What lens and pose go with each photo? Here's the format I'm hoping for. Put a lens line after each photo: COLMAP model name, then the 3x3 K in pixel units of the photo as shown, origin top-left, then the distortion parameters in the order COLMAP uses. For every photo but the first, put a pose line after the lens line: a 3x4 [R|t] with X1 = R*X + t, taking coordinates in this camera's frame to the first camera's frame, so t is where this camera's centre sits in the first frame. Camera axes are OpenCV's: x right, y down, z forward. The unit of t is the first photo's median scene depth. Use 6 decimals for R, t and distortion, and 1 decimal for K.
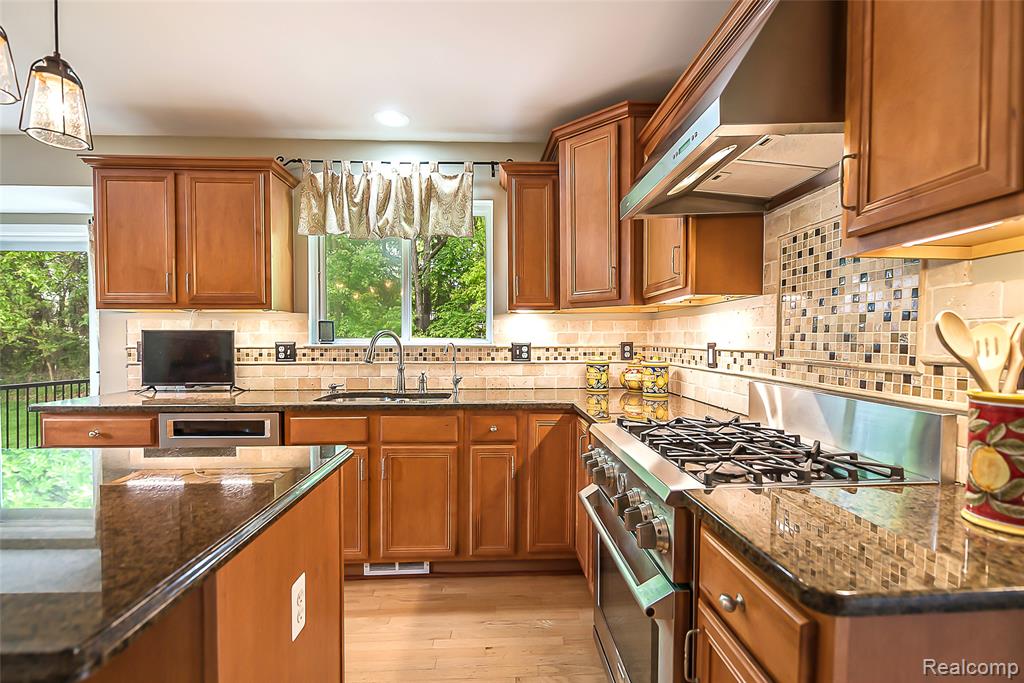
lens RADIAL K [[432.3, 0, 510.3], [0, 432.3, 345.8], [0, 0, 1]] dist [-0.002588, -0.000582]
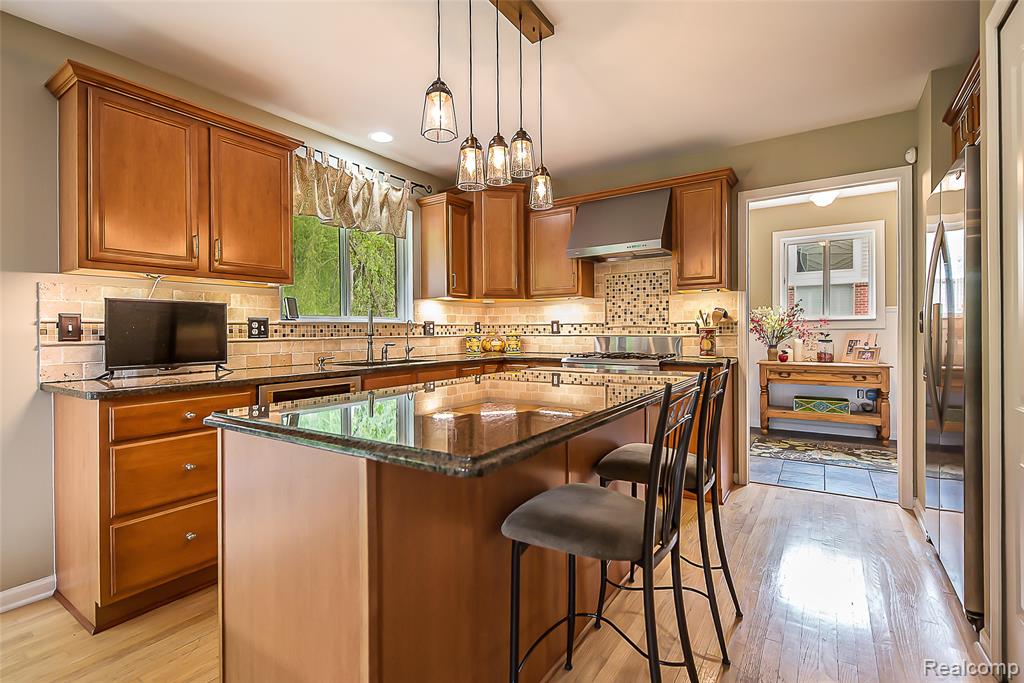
lens RADIAL K [[432.3, 0, 510.3], [0, 432.3, 345.8], [0, 0, 1]] dist [-0.002588, -0.000582]
pose [[0.628341, -0.033387, 0.777222, -0.925294], [0.017903, 0.999435, 0.028458, 0.036758], [-0.777732, -0.003967, 0.628583, -0.051202]]
